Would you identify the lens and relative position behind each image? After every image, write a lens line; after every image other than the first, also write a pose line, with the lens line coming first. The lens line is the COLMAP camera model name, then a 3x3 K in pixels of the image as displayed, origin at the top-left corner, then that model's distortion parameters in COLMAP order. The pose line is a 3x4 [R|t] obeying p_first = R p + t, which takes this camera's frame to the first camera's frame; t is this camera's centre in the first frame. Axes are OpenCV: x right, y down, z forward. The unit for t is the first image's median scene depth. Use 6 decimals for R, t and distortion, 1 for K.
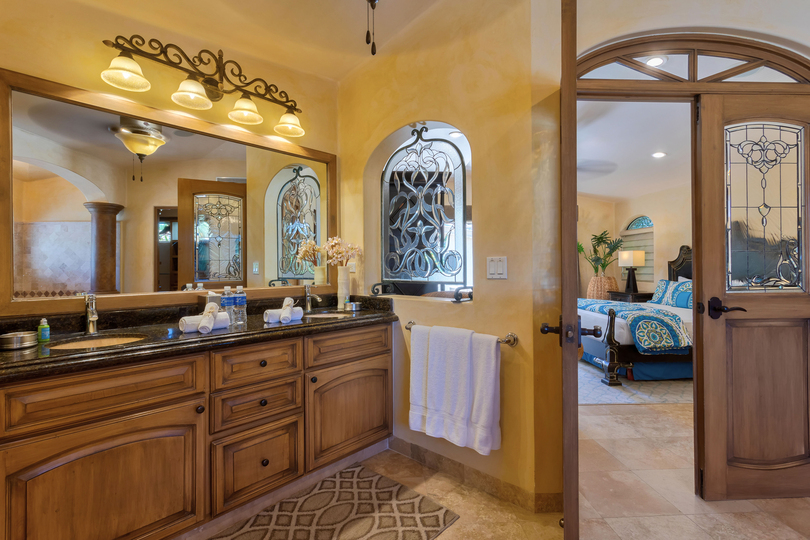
lens RADIAL K [[390.2, 0, 403.0], [0, 390.2, 266.3], [0, 0, 1]] dist [0.000611, 0.000504]
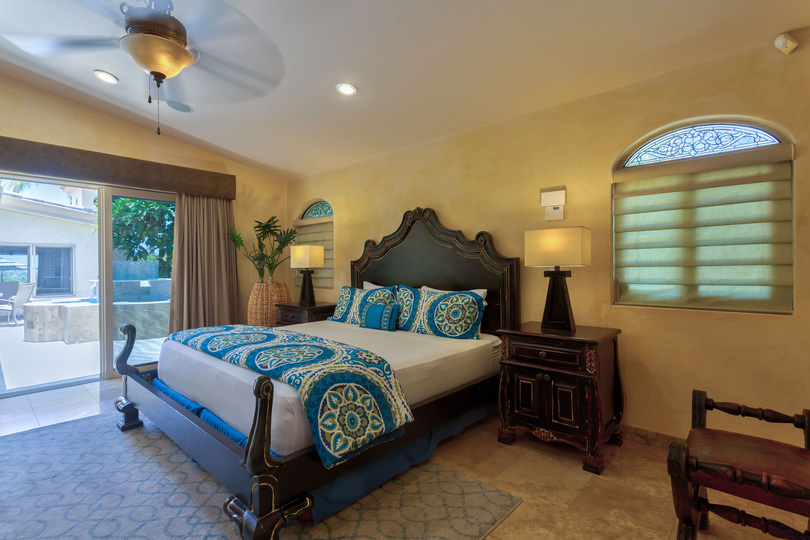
lens RADIAL K [[390.2, 0, 403.9], [0, 390.2, 268.5], [0, 0, 1]] dist [0.000611, 0.000504]
pose [[0.715177, -0.001739, 0.698941, 0.239732], [-0.000430, 0.999996, 0.002928, -0.001048], [-0.698943, -0.002395, 0.715173, 0.412668]]
